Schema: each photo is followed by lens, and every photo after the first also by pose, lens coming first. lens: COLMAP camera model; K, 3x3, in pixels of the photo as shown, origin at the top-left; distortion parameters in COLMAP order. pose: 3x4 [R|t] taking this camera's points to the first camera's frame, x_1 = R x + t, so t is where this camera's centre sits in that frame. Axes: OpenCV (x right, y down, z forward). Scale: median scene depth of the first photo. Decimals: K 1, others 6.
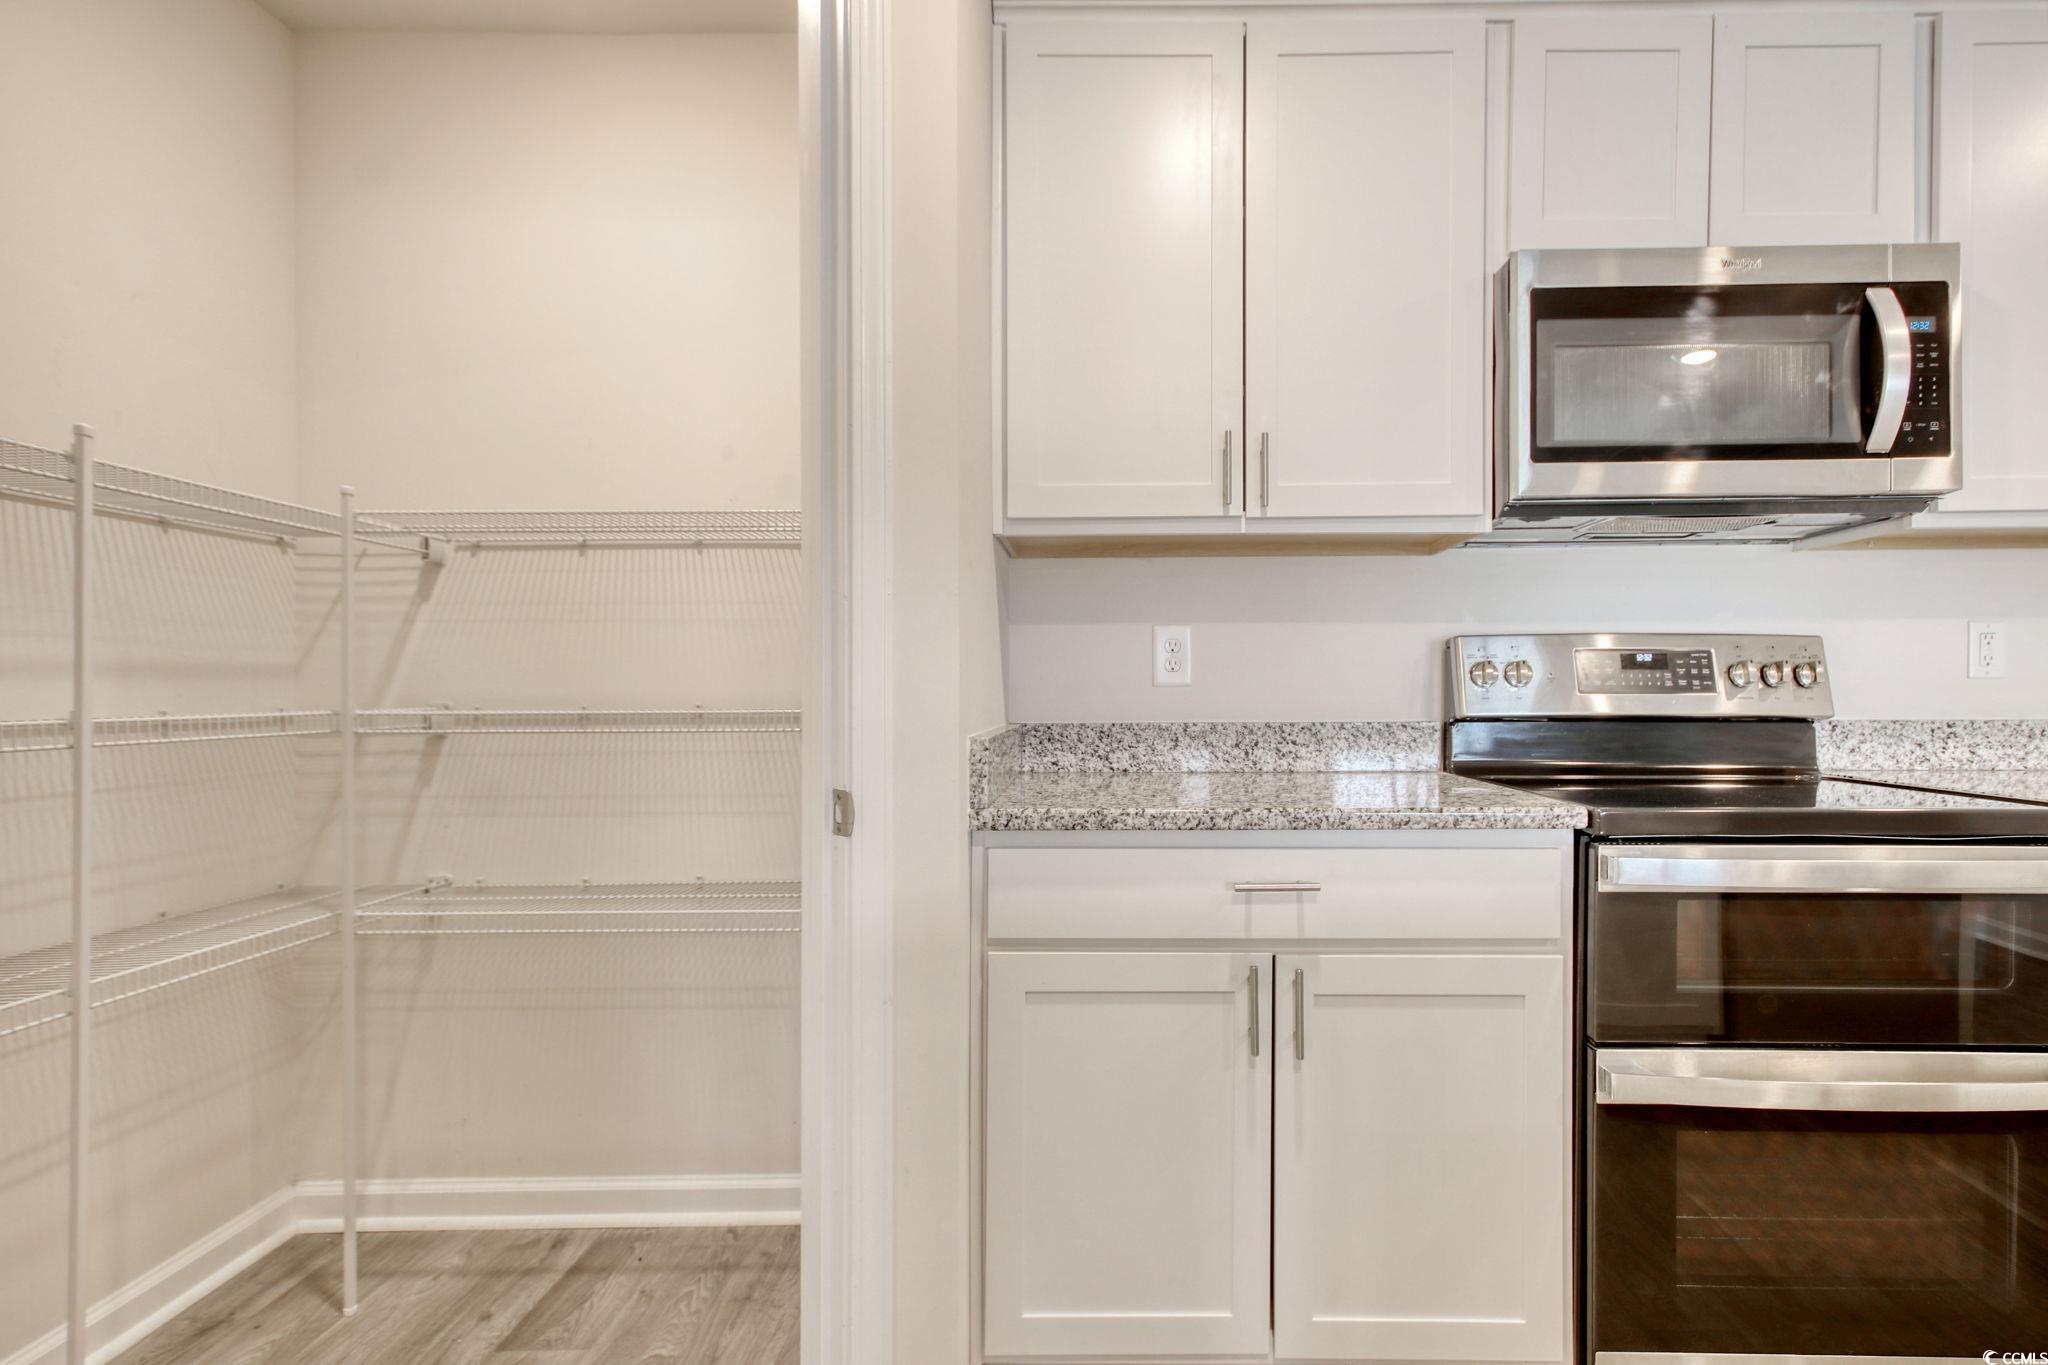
lens RADIAL K [[1215.7, 0, 1026.7], [0, 1215.7, 690.5], [0, 0, 1]] dist [-0.022790, -0.001685]
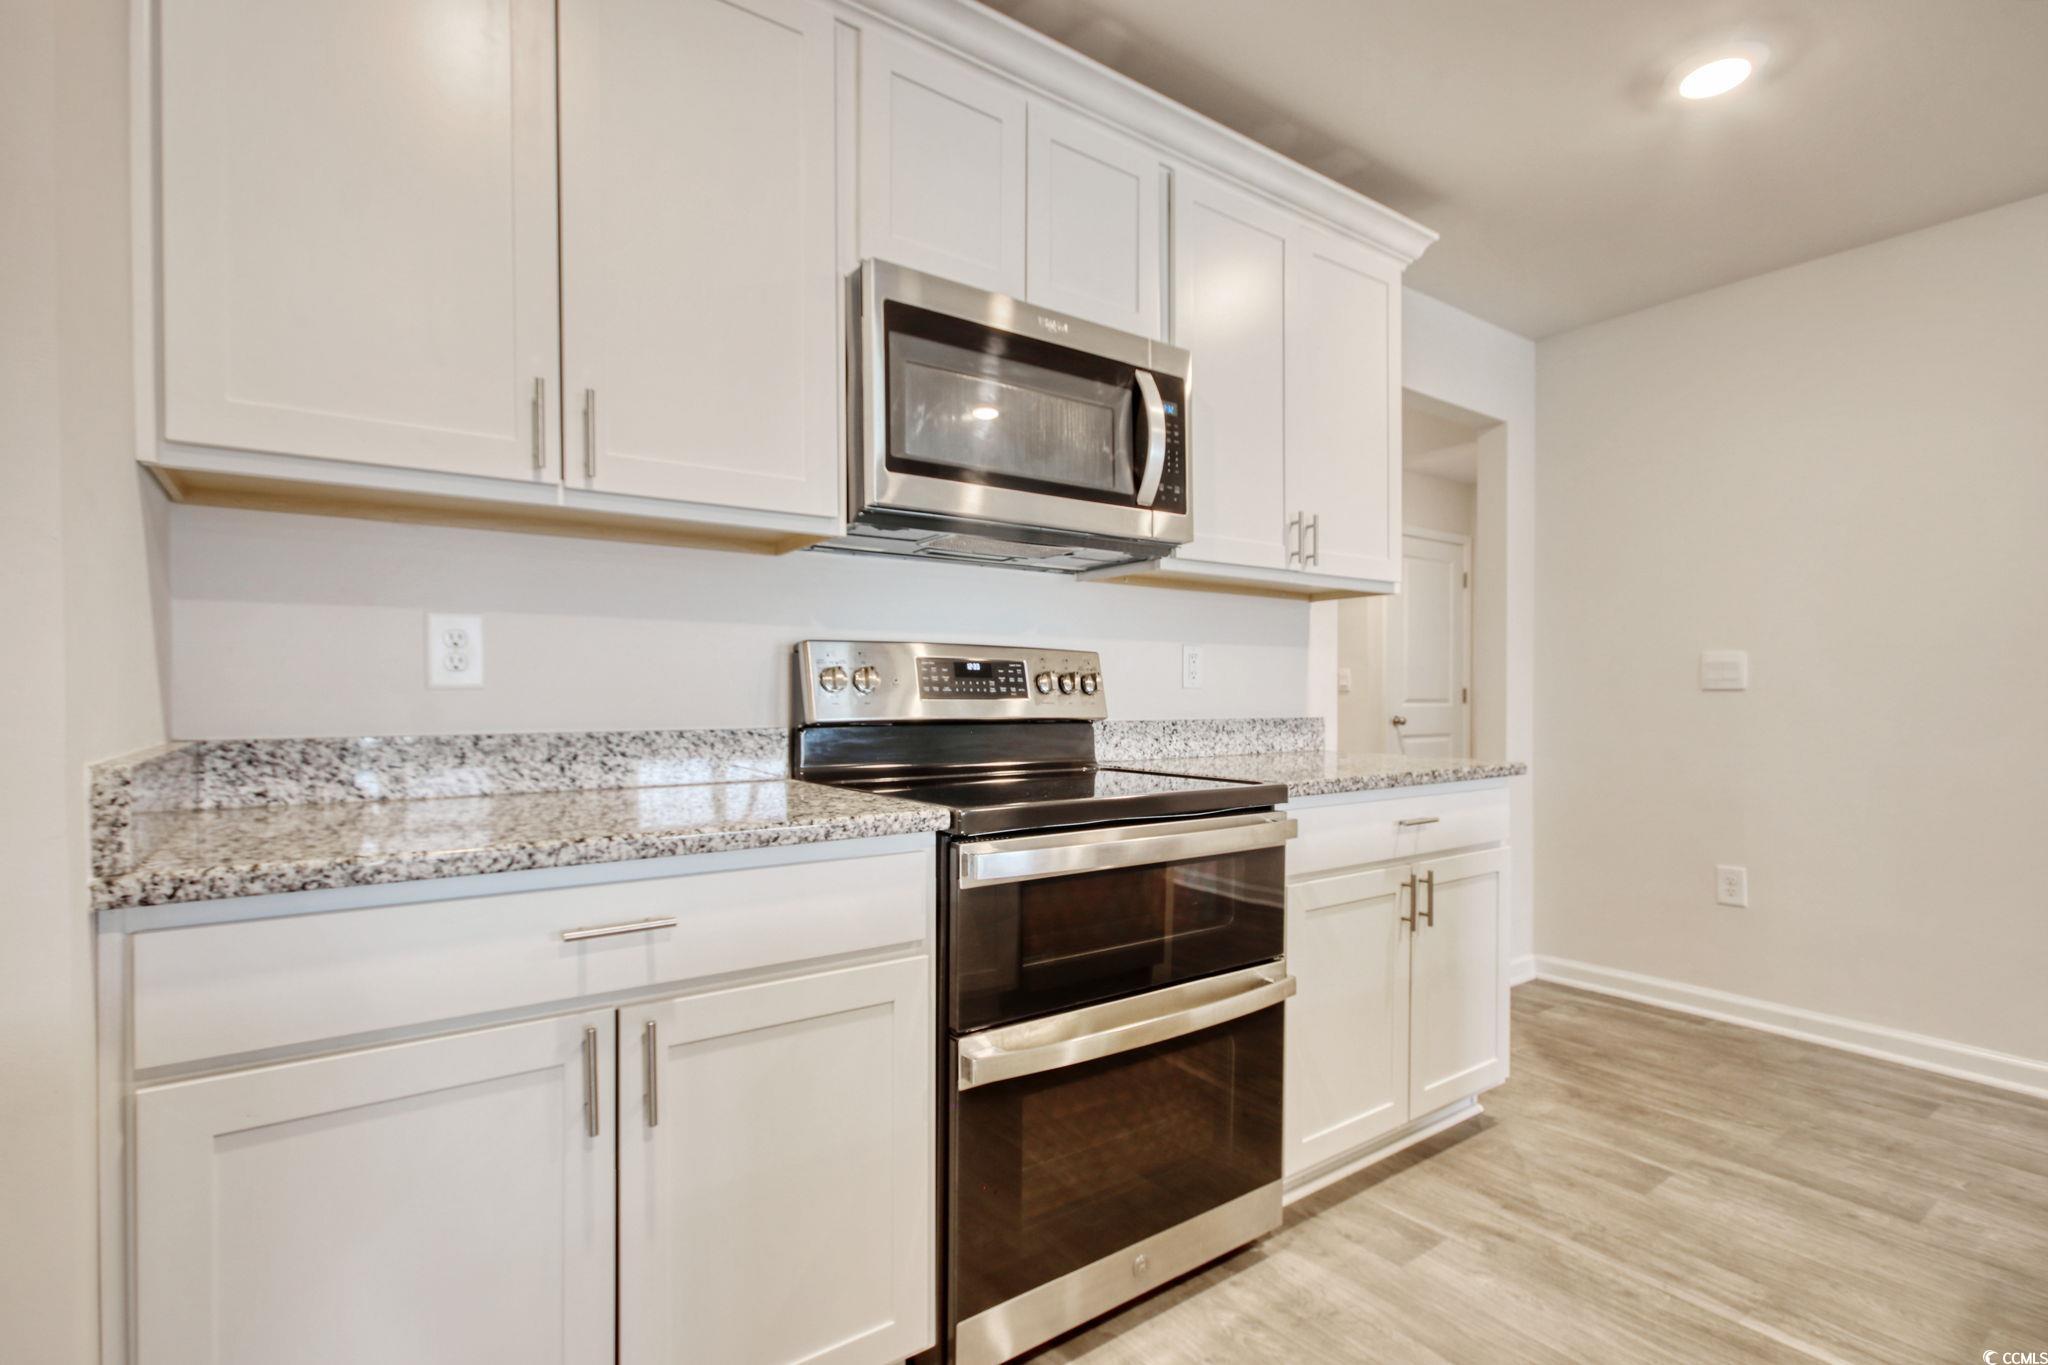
lens RADIAL K [[977.4, 0, 1111.1], [0, 977.4, 715.7], [0, 0, 1]] dist [0.000104, -0.000738]
pose [[0.726635, -0.009705, 0.686955, -0.009764], [-0.003087, 0.999844, 0.017391, 0.001607], [-0.687017, -0.014758, 0.726491, 0.270212]]
